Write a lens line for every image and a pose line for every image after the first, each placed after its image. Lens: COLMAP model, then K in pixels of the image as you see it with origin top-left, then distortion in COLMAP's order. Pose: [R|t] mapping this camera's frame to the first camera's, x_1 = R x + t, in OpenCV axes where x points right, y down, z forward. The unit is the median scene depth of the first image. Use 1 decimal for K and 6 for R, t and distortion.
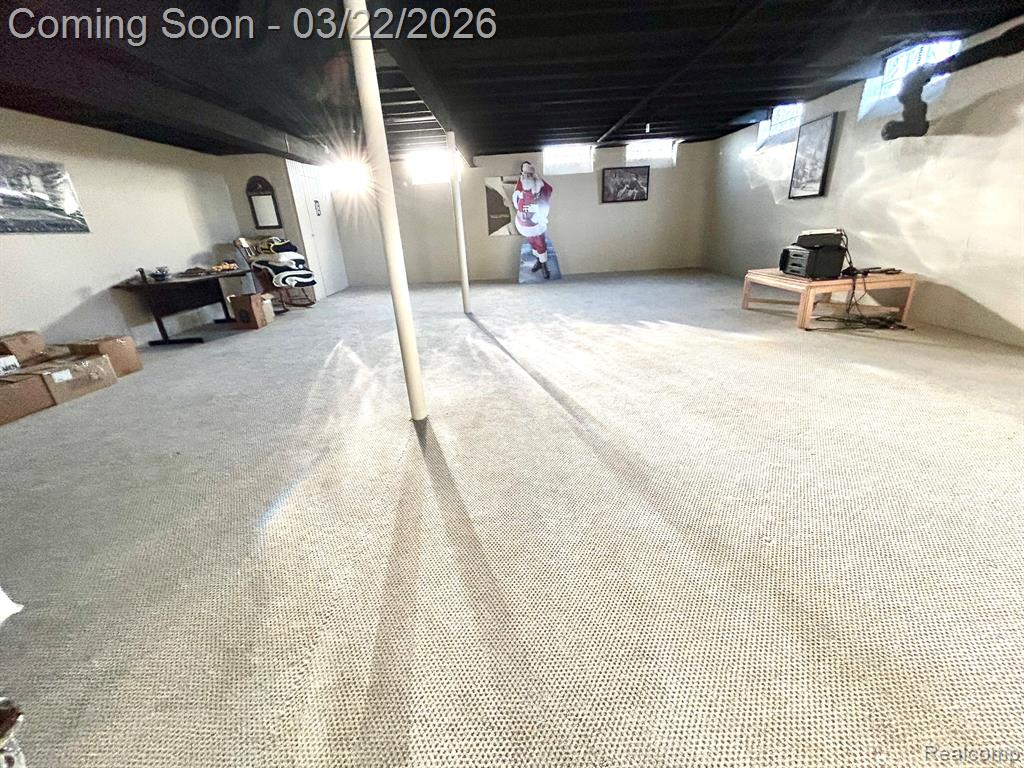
lens RADIAL K [[413.2, 0, 513.0], [0, 413.2, 385.0], [0, 0, 1]] dist [-0.000306, -0.000028]
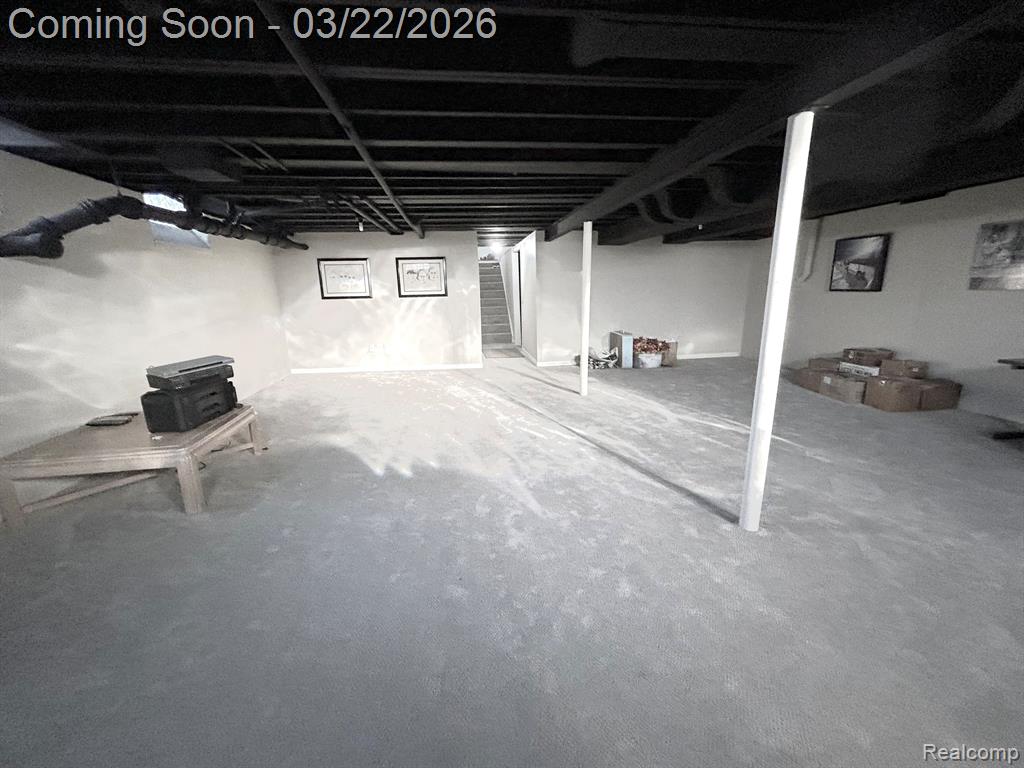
lens RADIAL K [[413.2, 0, 510.8], [0, 413.2, 385.3], [0, 0, 1]] dist [-0.000306, -0.000028]
pose [[-0.991208, 0.102013, -0.084264, 0.195508], [0.035694, 0.819396, 0.572116, -0.744318], [0.127409, 0.564078, -0.815833, 1.685262]]
